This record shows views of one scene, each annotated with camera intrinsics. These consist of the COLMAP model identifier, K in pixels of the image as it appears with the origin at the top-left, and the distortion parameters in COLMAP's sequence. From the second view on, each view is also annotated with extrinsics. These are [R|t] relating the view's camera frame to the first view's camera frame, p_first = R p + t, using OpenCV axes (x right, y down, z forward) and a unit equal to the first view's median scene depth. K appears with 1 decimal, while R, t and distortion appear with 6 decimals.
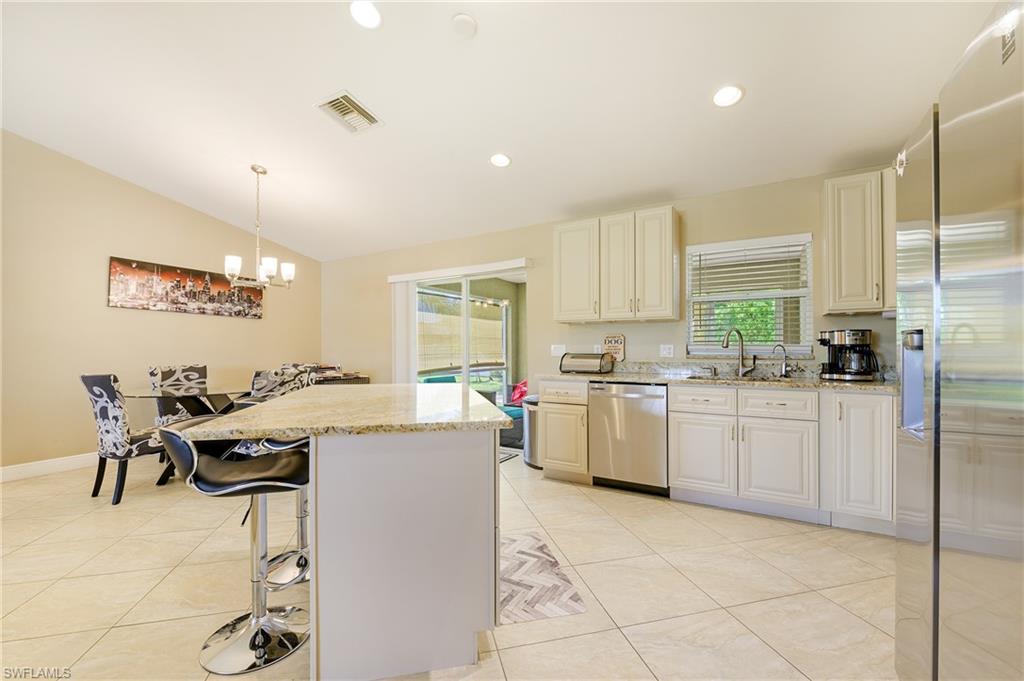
lens RADIAL K [[431.3, 0, 514.6], [0, 431.3, 348.4], [0, 0, 1]] dist [-0.001851, -0.000140]
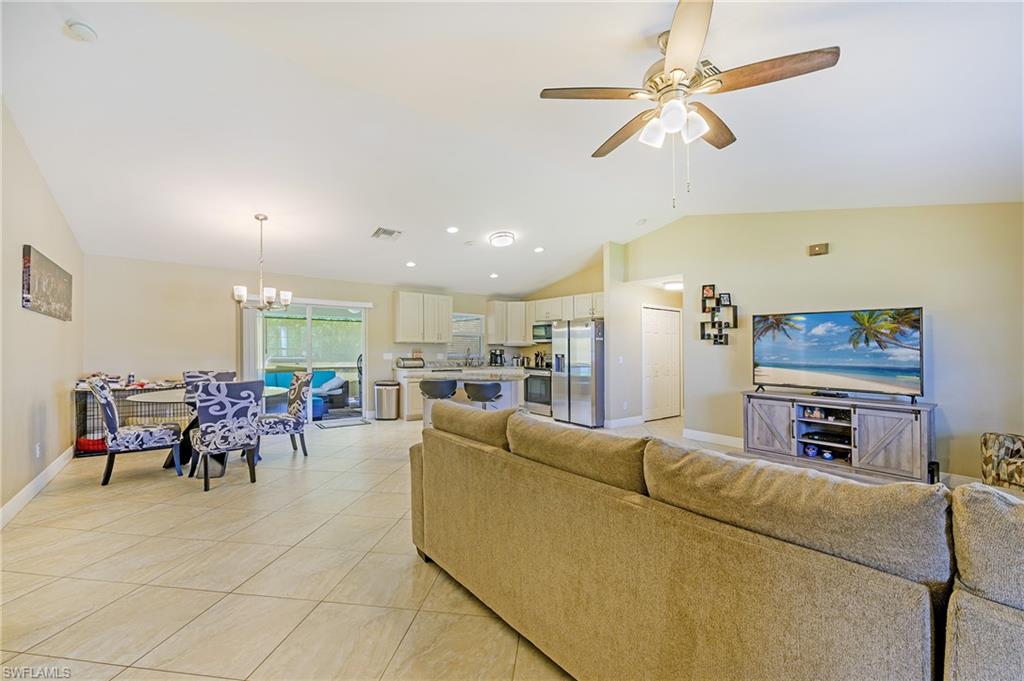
lens RADIAL K [[411.2, 0, 513.4], [0, 411.2, 350.5], [0, 0, 1]] dist [-0.012491, -0.000830]
pose [[0.358012, 0.001644, 0.933715, -1.760634], [-0.005154, 0.999987, 0.000216, -0.032556], [-0.933703, -0.004890, 0.358016, -0.155175]]
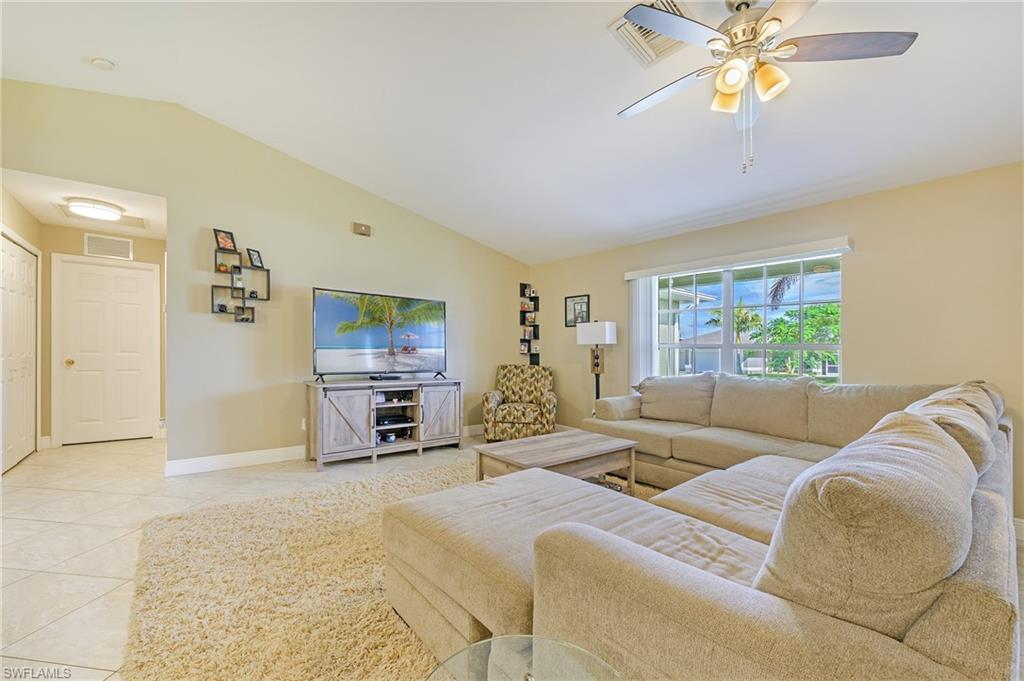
lens RADIAL K [[411.2, 0, 517.2], [0, 411.2, 349.8], [0, 0, 1]] dist [-0.012491, -0.000830]
pose [[-0.942393, -0.010741, 0.334335, -0.985968], [-0.011108, 0.999938, 0.000815, 0.008931], [-0.334323, -0.002946, -0.942454, 0.495937]]
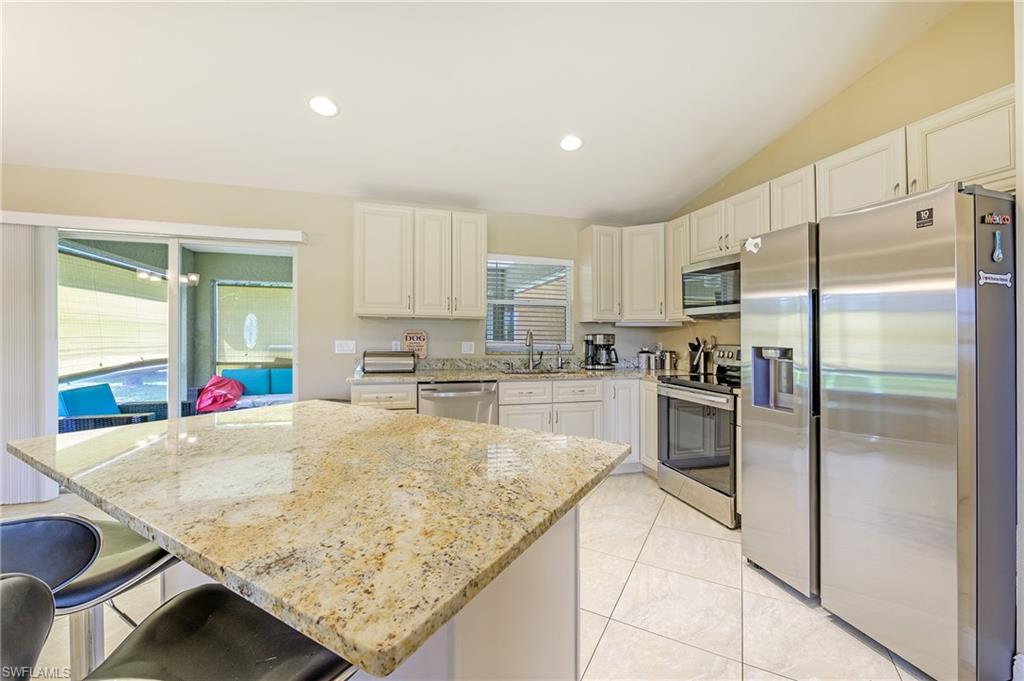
lens RADIAL K [[411.2, 0, 516.0], [0, 411.2, 334.4], [0, 0, 1]] dist [-0.012491, -0.000830]
pose [[0.677609, 0.012959, 0.735308, -0.359662], [-0.010578, 0.999913, -0.007875, -0.023514], [-0.735346, -0.002442, 0.677688, 0.260267]]
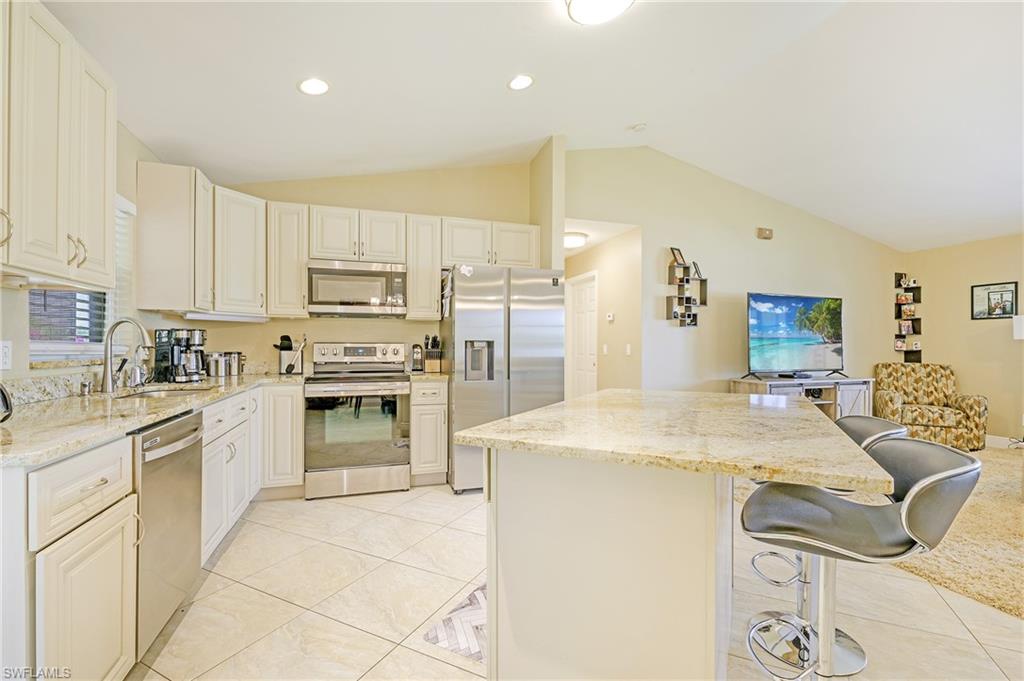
lens RADIAL K [[454.2, 0, 518.3], [0, 454.2, 351.8], [0, 0, 1]] dist [-0.012227, 0.000058]
pose [[-0.762594, -0.004882, 0.646859, -0.392608], [0.005239, 0.999892, 0.013723, -0.001393], [-0.646856, 0.013854, -0.762486, 1.147483]]
